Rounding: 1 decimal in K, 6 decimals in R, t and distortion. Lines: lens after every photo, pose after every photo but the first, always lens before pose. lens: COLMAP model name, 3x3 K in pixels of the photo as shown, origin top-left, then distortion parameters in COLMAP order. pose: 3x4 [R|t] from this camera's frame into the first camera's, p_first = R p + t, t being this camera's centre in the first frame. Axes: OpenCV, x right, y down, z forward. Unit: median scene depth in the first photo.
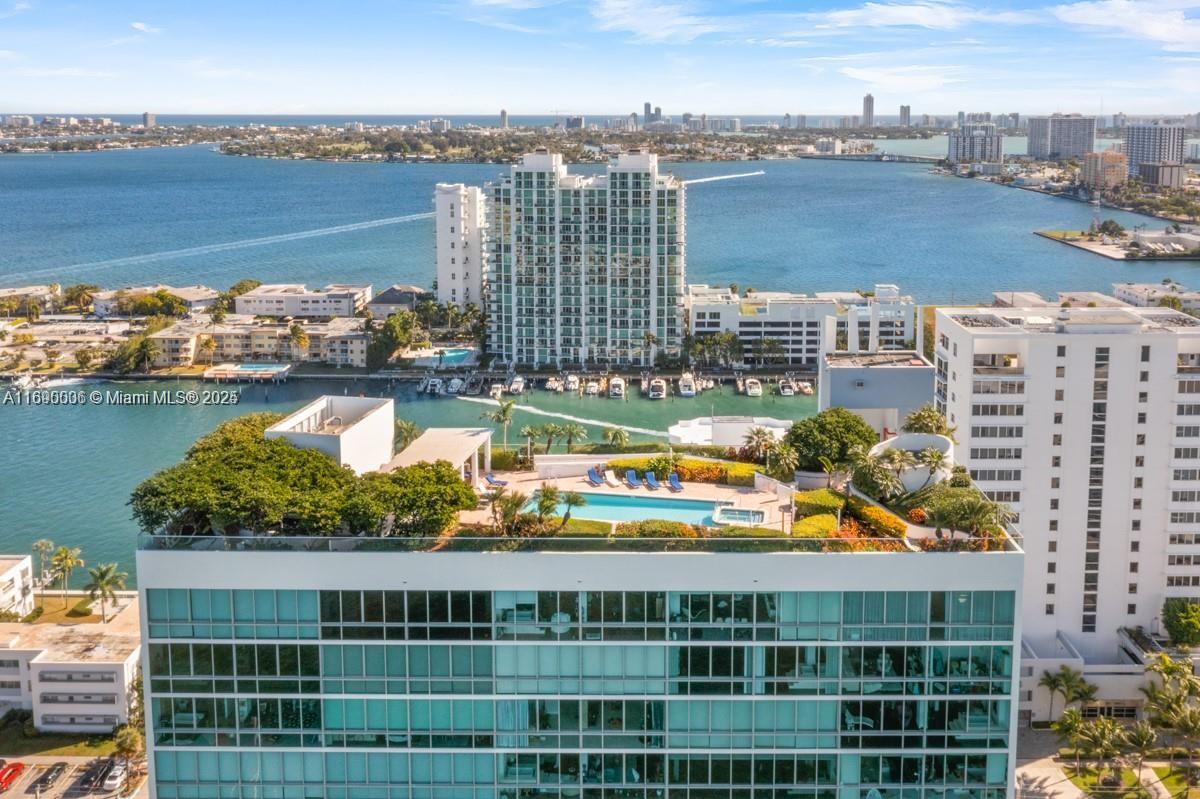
lens RADIAL K [[955.2, 0, 690.3], [0, 955.2, 232.1], [0, 0, 1]] dist [-0.009493, 0.004236]
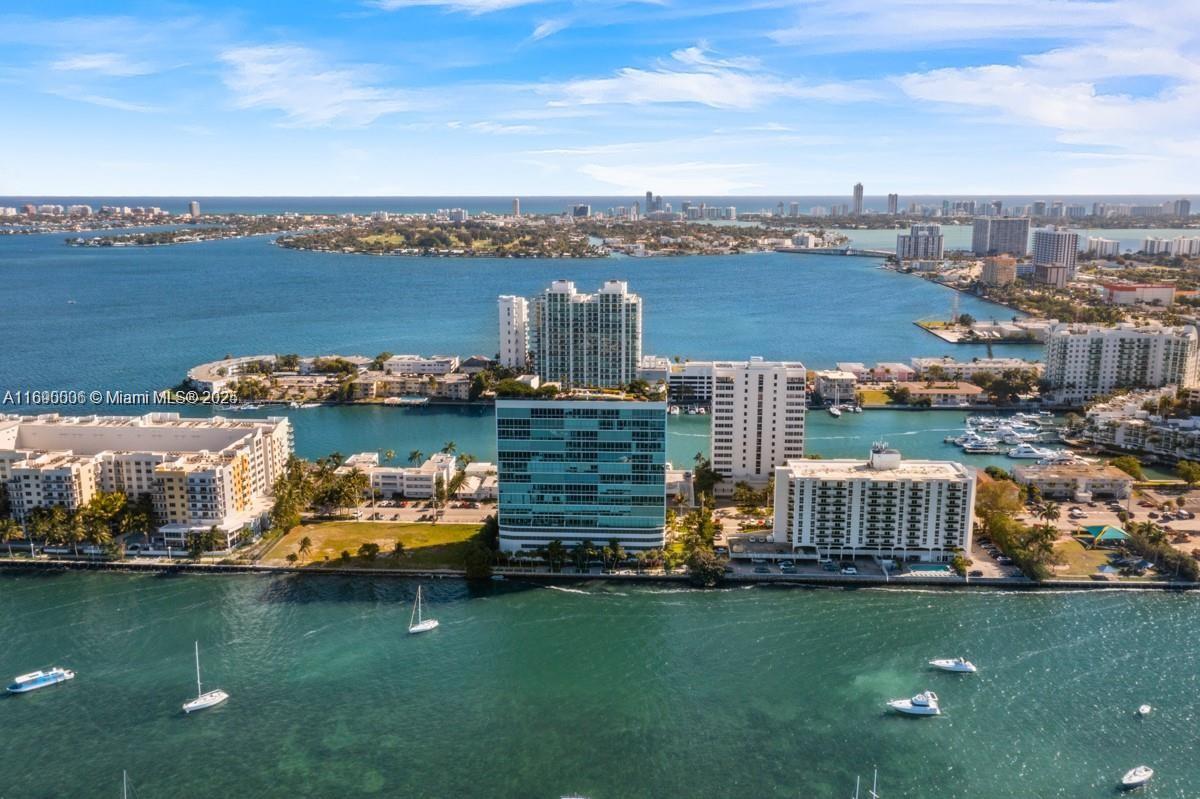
lens RADIAL K [[955.2, 0, 618.8], [0, 955.2, 387.7], [0, 0, 1]] dist [-0.009493, 0.004236]
pose [[0.996687, 0.008953, -0.080843, 0.099410], [-0.002442, 0.996769, 0.080282, -0.029763], [0.081301, -0.079819, 0.993488, -0.807794]]
